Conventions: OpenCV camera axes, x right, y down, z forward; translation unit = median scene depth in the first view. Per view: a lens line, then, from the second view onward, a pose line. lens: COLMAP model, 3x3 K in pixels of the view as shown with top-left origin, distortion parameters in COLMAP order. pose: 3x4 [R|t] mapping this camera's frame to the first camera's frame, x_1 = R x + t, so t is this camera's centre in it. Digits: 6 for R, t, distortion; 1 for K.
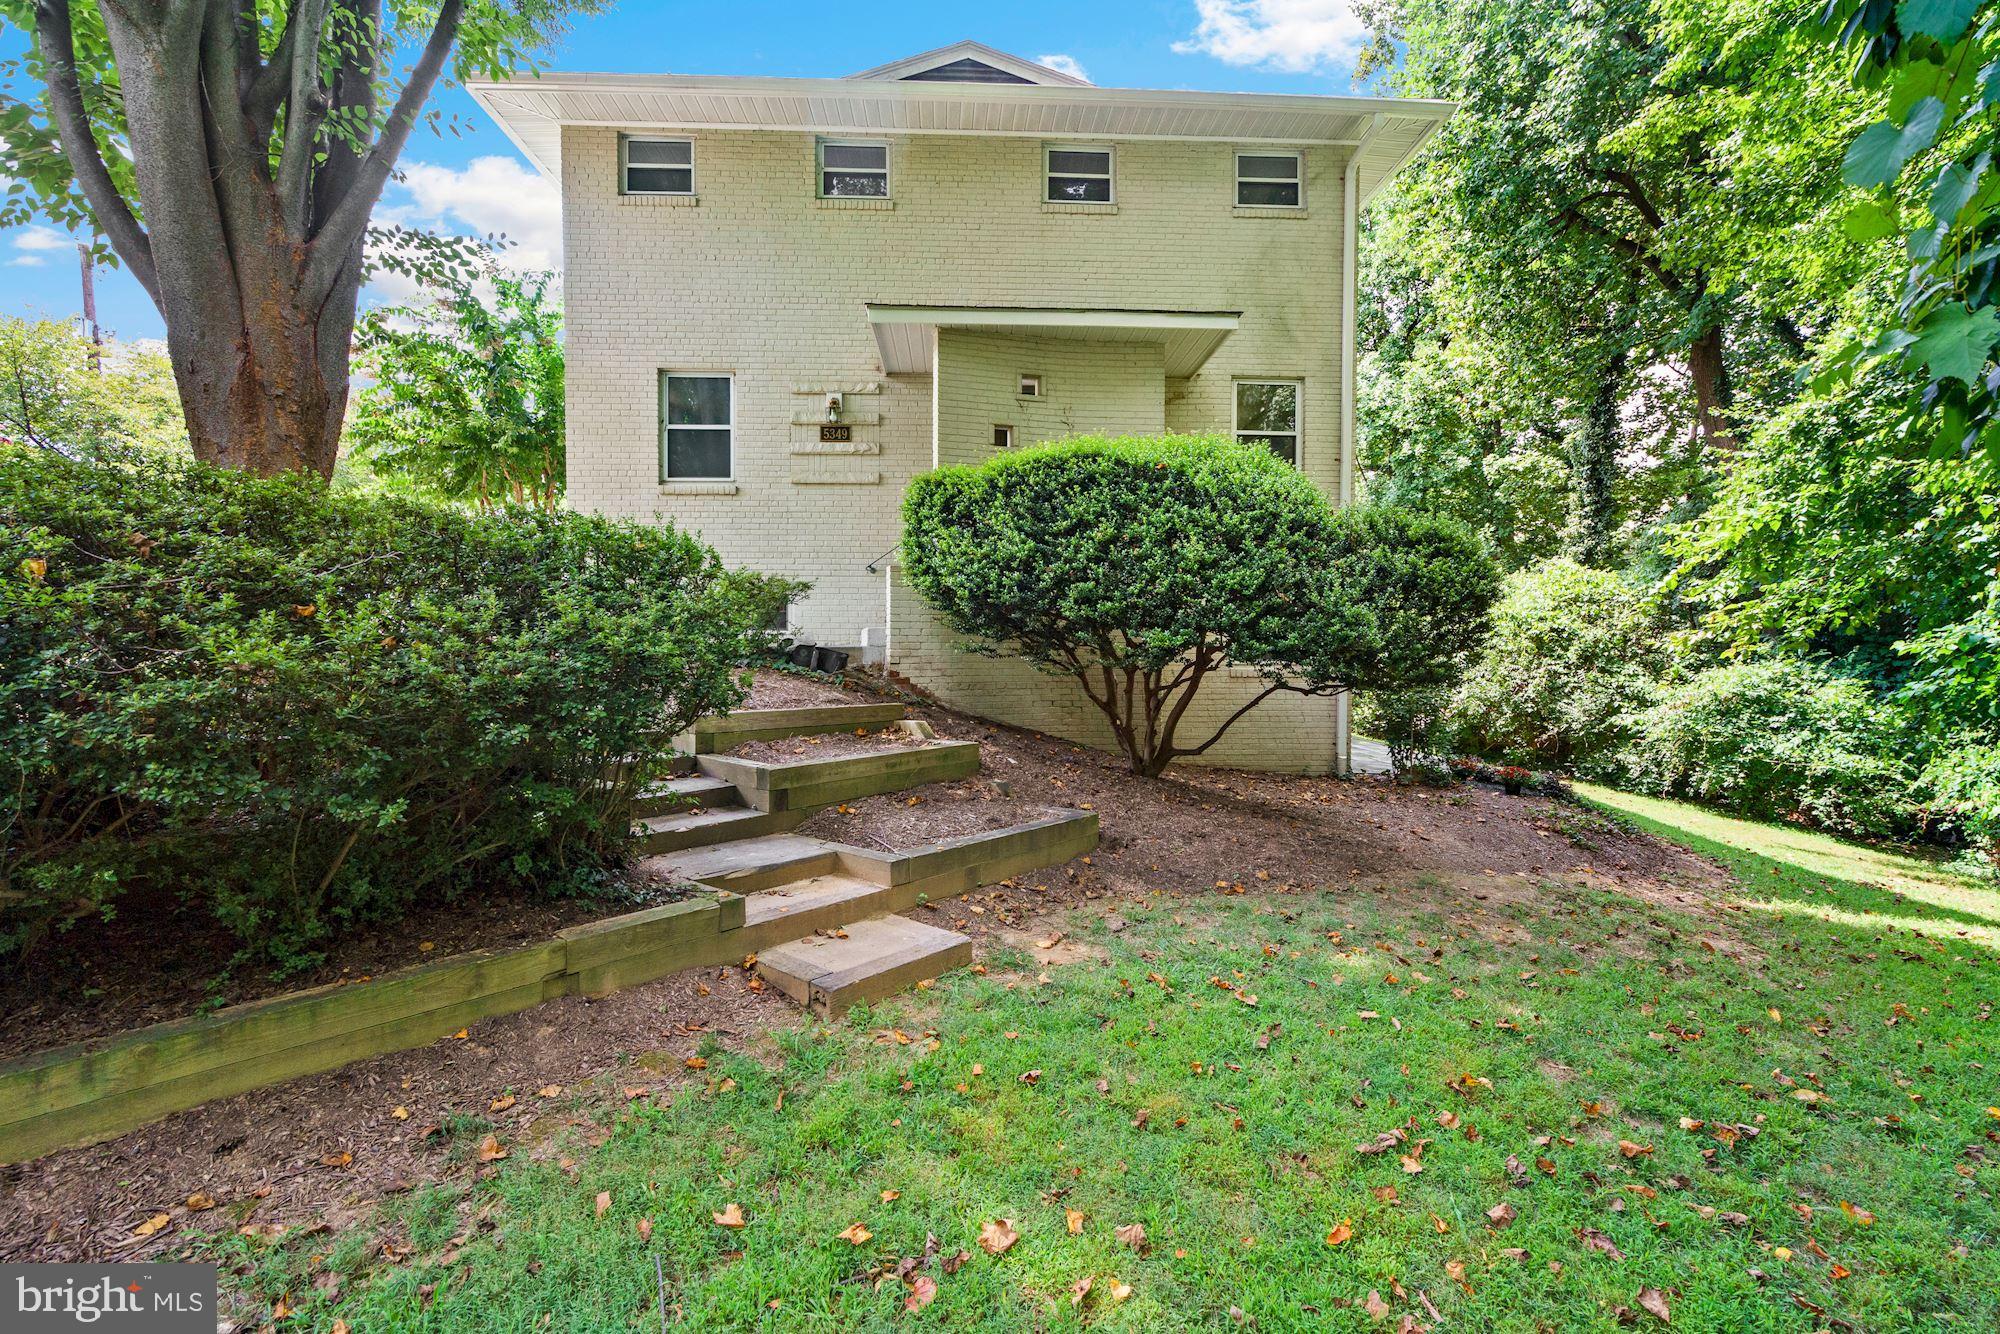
lens RADIAL K [[900.8, 0, 1000.1], [0, 900.8, 668.3], [0, 0, 1]] dist [-0.008609, 0.001032]
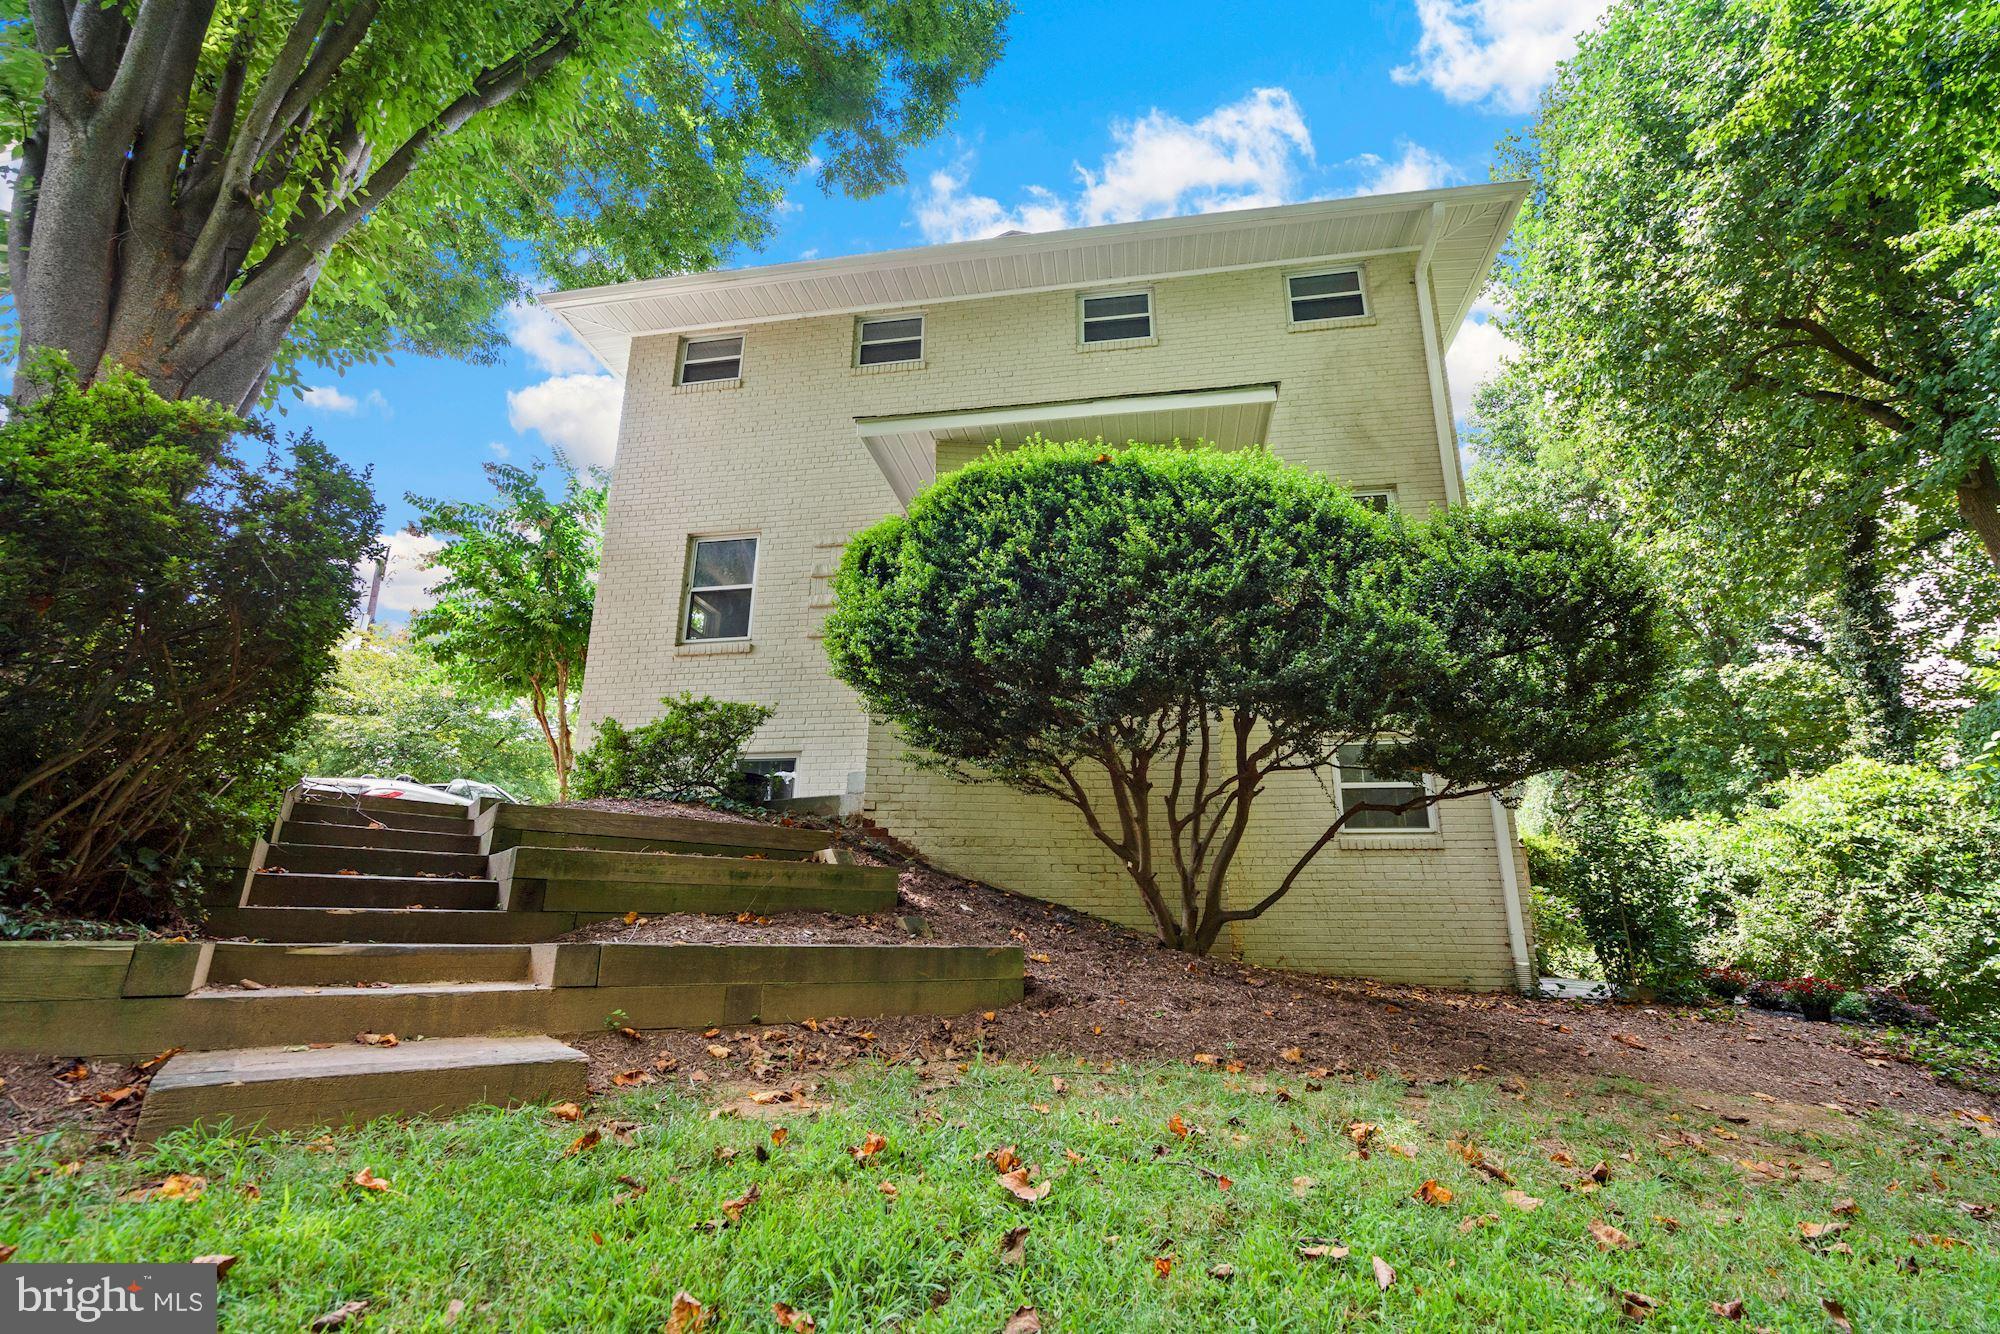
lens RADIAL K [[900.8, 0, 997.6], [0, 900.8, 662.7], [0, 0, 1]] dist [-0.008609, 0.001032]
pose [[0.977096, -0.055758, -0.205363, 0.137155], [-0.011801, 0.949378, -0.313915, 0.099359], [0.212471, 0.309149, 0.926975, 0.196226]]
